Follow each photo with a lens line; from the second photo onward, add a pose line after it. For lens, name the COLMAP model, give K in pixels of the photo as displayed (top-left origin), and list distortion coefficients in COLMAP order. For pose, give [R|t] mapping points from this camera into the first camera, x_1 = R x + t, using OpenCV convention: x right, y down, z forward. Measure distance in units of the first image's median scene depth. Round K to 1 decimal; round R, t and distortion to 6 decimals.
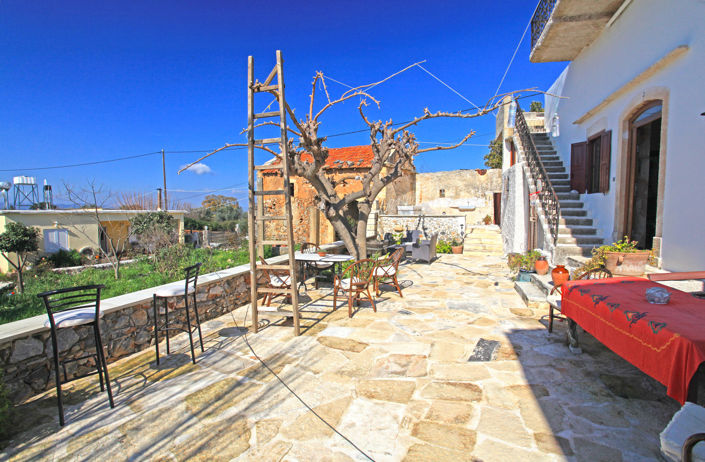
lens RADIAL K [[342.0, 0, 352.5], [0, 342.0, 231.0], [0, 0, 1]] dist [-0.082387, 0.036331]
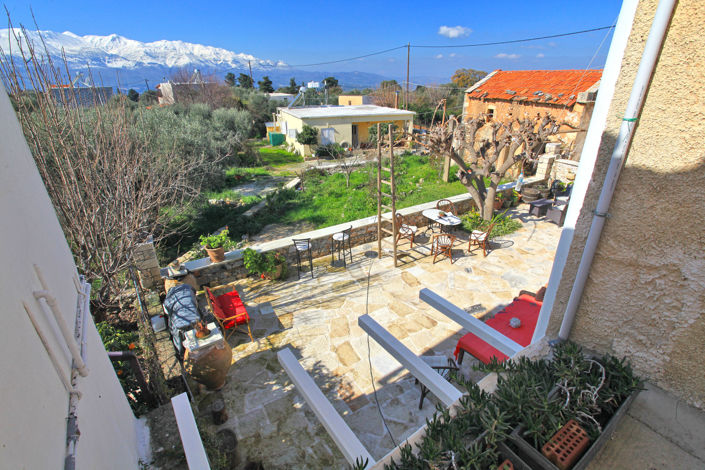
lens RADIAL K [[336.7, 0, 352.5], [0, 336.7, 235.0], [0, 0, 1]] dist [-0.076161, 0.029543]
pose [[0.765793, 0.266055, -0.585470, 0.637215], [-0.028199, 0.923423, 0.382746, -0.517013], [0.642468, -0.276595, 0.714654, -0.434423]]
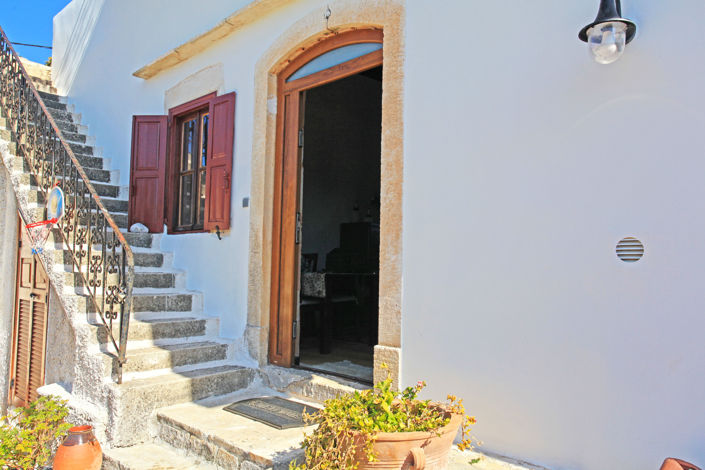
lens RADIAL K [[539.8, 0, 352.5], [0, 539.8, 235.0], [0, 0, 1]] dist [0.002526, 0.003413]
pose [[0.473098, 0.067569, 0.878415, 0.308572], [0.031420, 0.995126, -0.093469, -0.056798], [-0.880449, 0.071820, 0.468669, 0.694099]]
